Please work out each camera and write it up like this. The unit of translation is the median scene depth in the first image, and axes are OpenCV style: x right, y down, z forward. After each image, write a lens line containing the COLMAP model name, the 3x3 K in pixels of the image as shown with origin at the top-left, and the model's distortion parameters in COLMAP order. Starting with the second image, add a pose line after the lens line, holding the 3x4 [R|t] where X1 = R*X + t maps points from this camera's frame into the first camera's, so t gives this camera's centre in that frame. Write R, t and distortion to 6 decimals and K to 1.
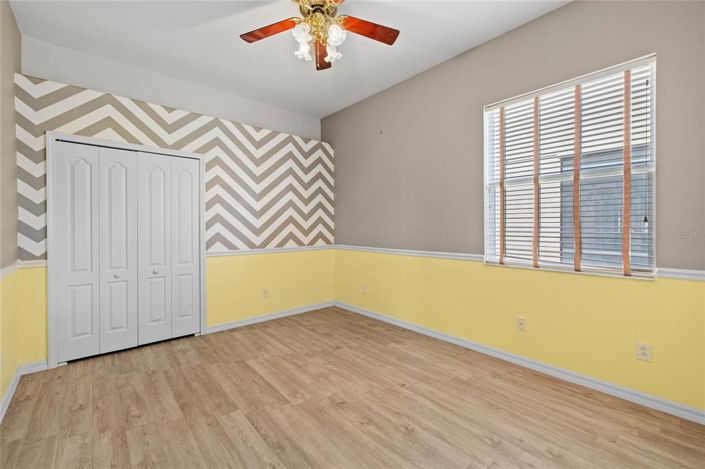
lens RADIAL K [[301.6, 0, 339.0], [0, 301.6, 228.0], [0, 0, 1]] dist [-0.000550, -0.000071]
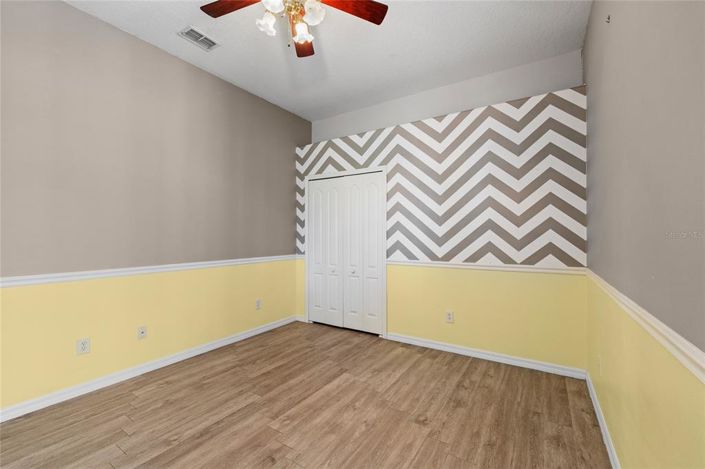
lens RADIAL K [[294.4, 0, 352.5], [0, 294.4, 234.5], [0, 0, 1]] dist [0.000436, 0.000365]
pose [[0.303527, -0.001831, -0.952821, 0.515660], [-0.006172, 0.999973, -0.003888, -0.000992], [0.952803, 0.007061, 0.303508, 0.619406]]
